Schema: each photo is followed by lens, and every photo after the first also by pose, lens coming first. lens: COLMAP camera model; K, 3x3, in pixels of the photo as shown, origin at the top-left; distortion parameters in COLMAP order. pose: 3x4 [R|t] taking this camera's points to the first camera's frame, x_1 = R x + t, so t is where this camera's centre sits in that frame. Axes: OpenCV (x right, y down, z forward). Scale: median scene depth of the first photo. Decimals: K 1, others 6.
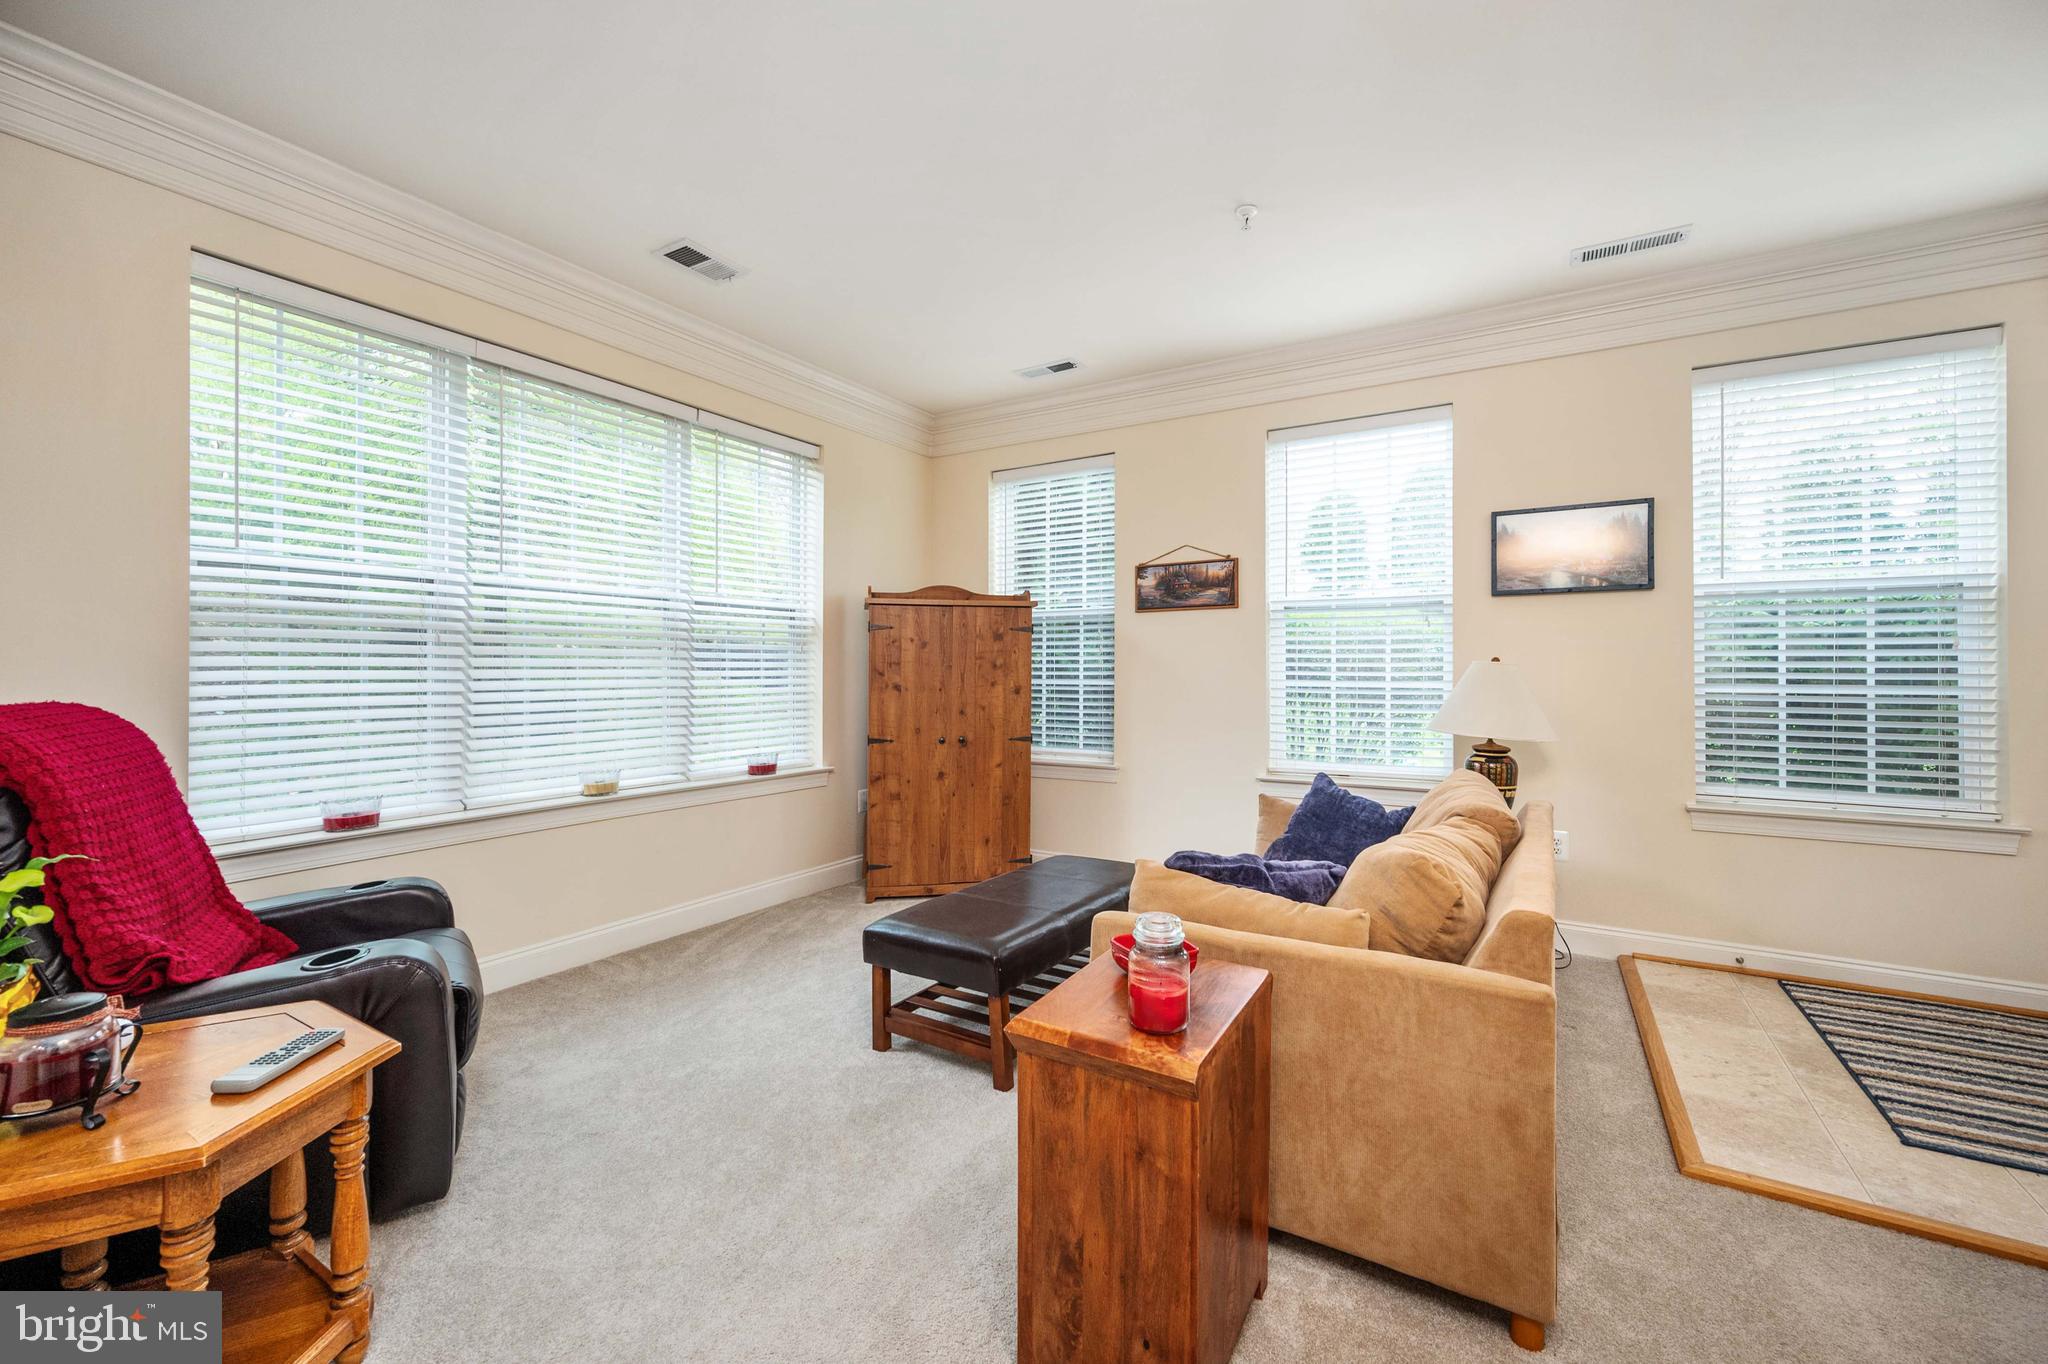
lens RADIAL K [[829.4, 0, 1020.6], [0, 829.4, 670.2], [0, 0, 1]] dist [0.000694, 0.000110]
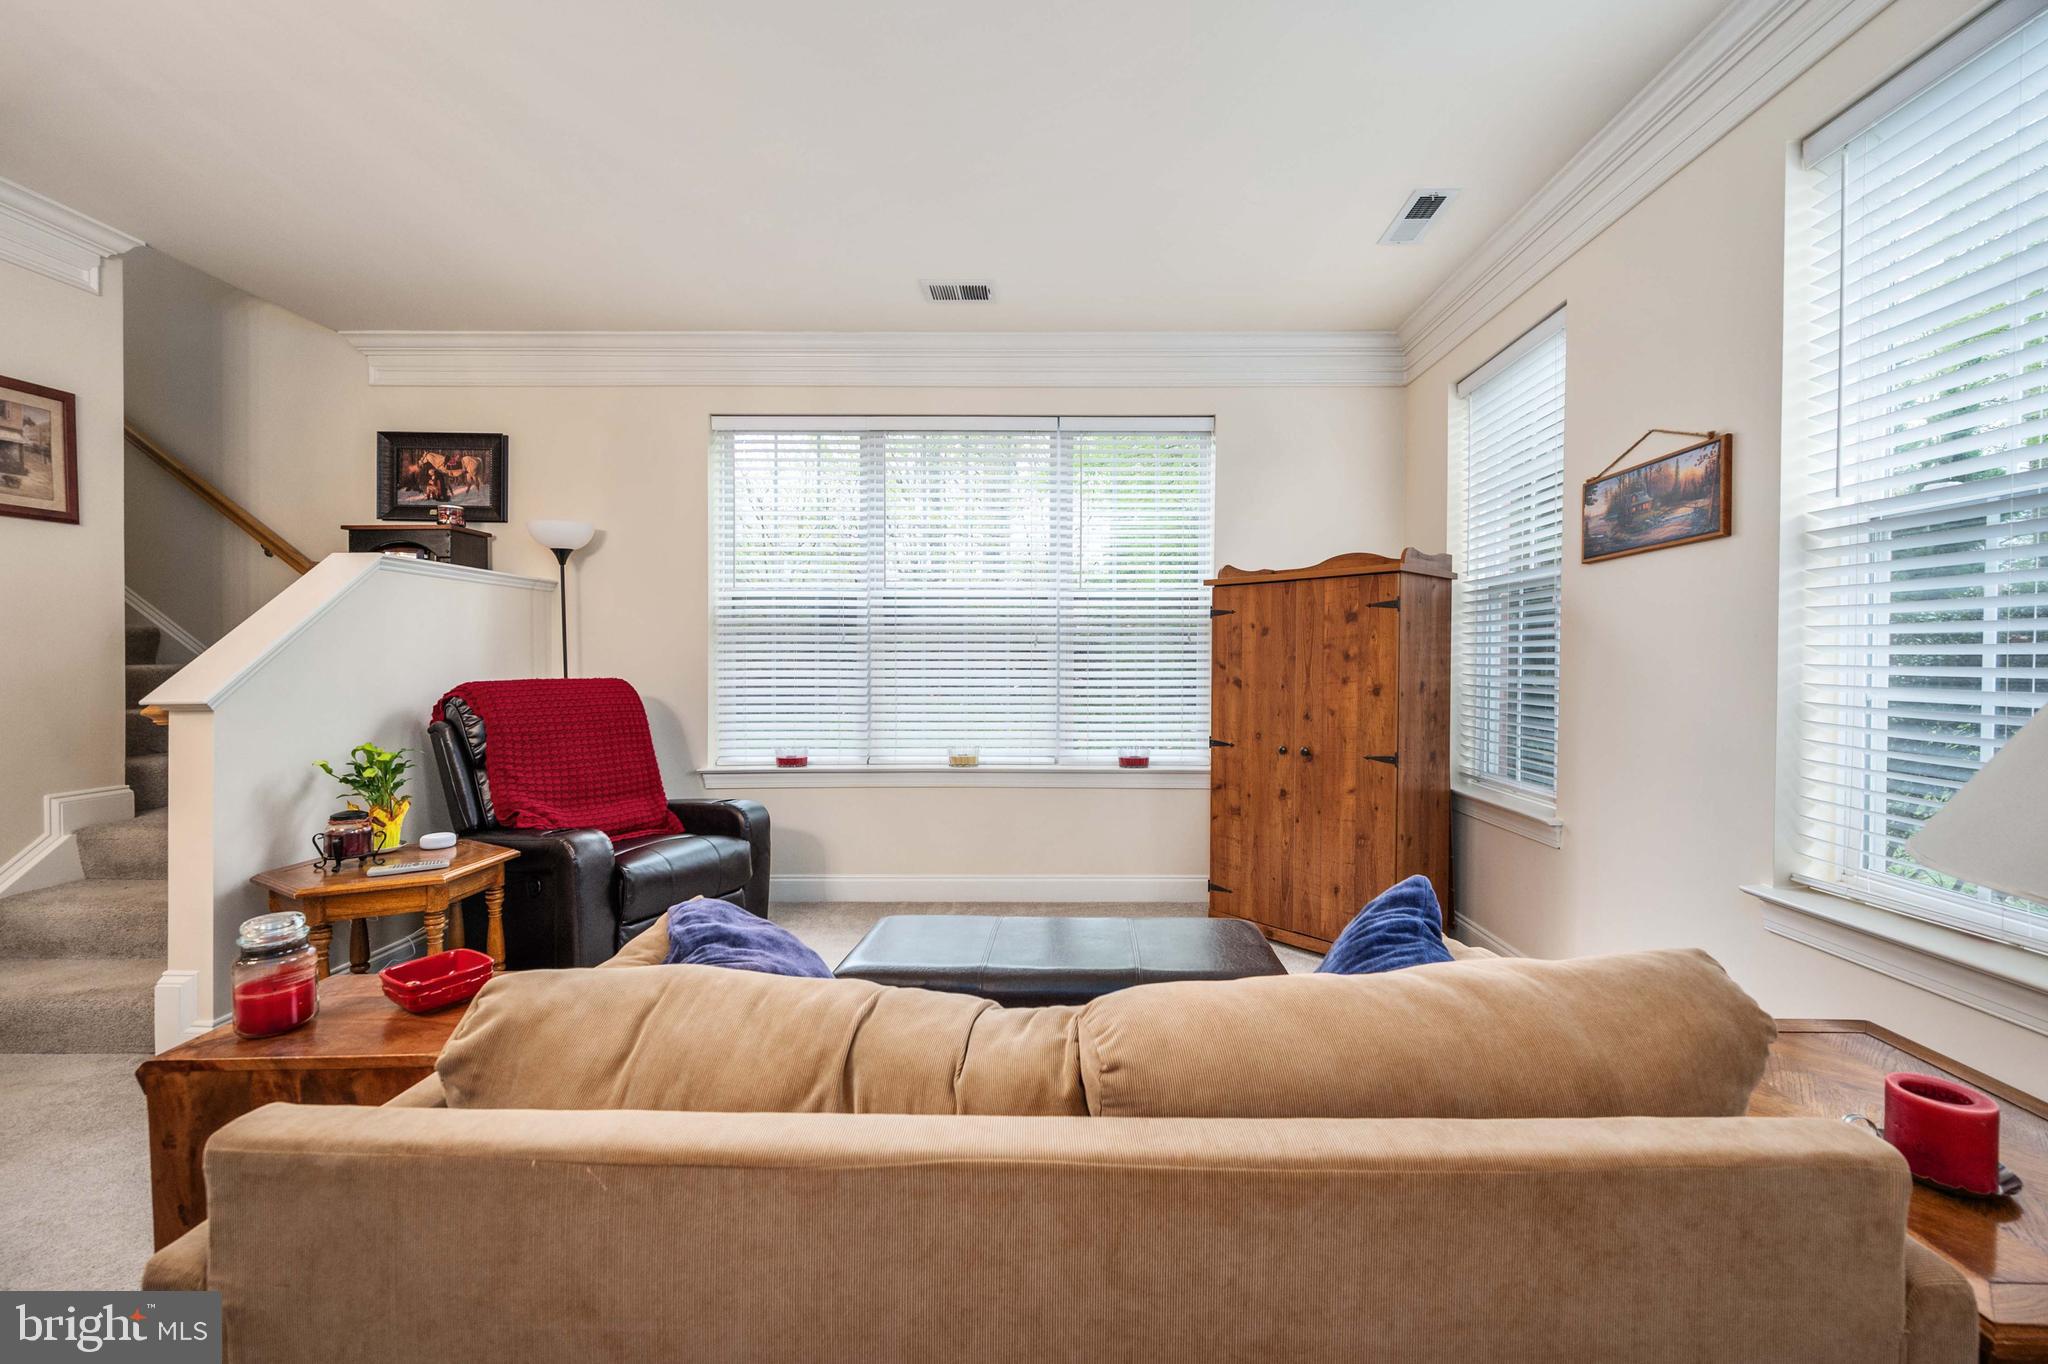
lens RADIAL K [[829.4, 0, 1059.3], [0, 829.4, 669.2], [0, 0, 1]] dist [0.000694, 0.000110]
pose [[0.525824, 0.010406, -0.850530, 0.555381], [-0.000370, 0.999928, 0.012005, -0.002890], [0.850593, -0.005998, 0.525790, 0.477788]]
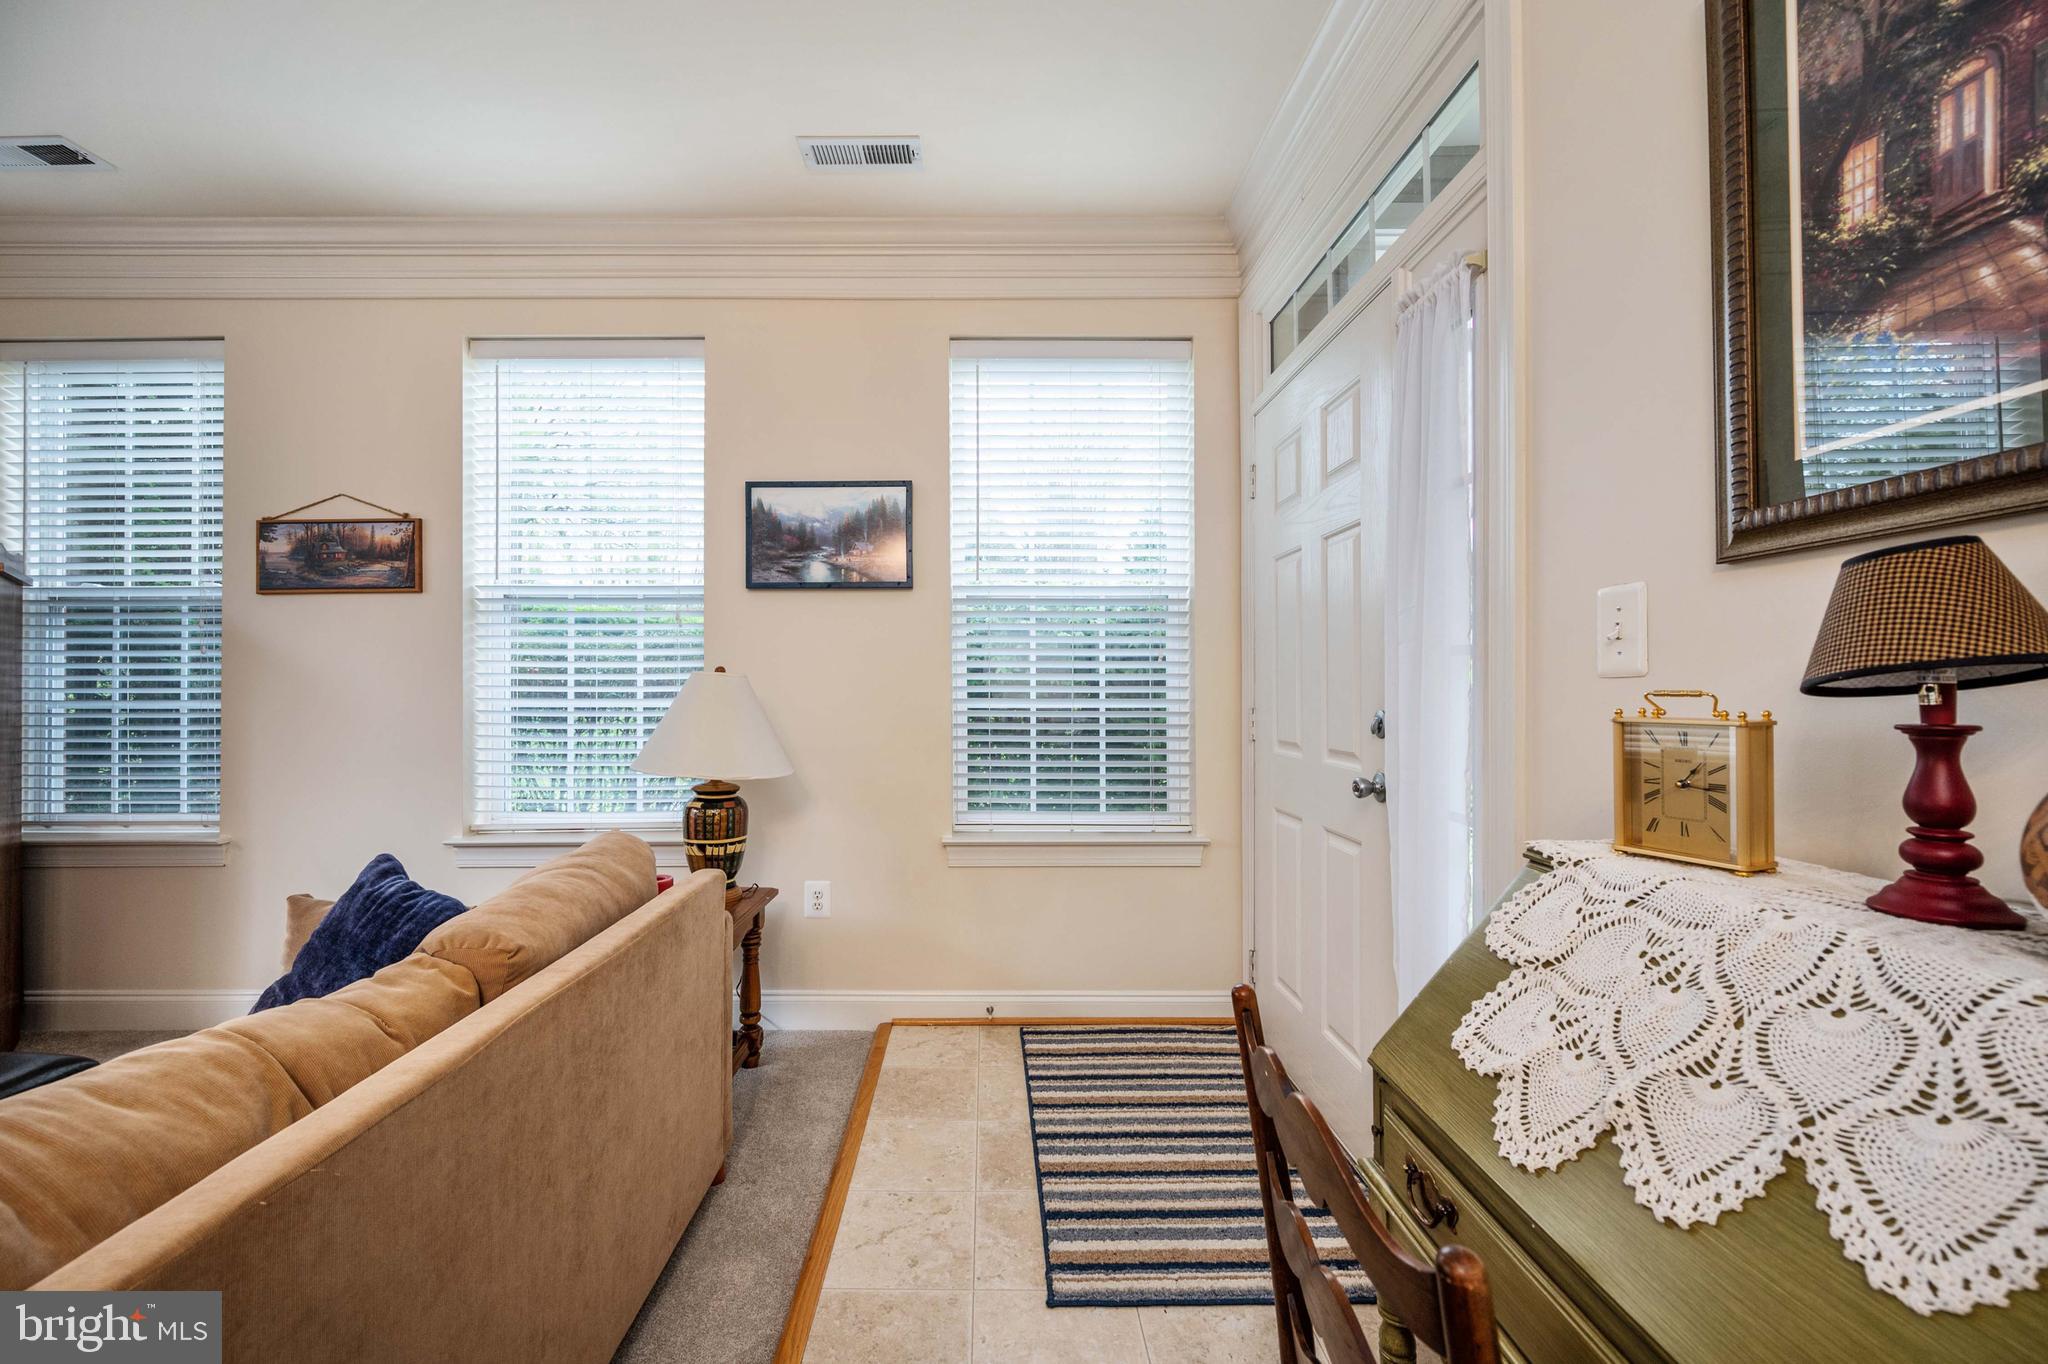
lens RADIAL K [[829.4, 0, 981.1], [0, 829.4, 685.7], [0, 0, 1]] dist [0.000694, 0.000110]
pose [[0.854312, -0.003416, 0.519749, 0.353233], [0.003012, 0.999994, 0.001620, 0.001047], [-0.519751, 0.000181, 0.854318, 0.218987]]
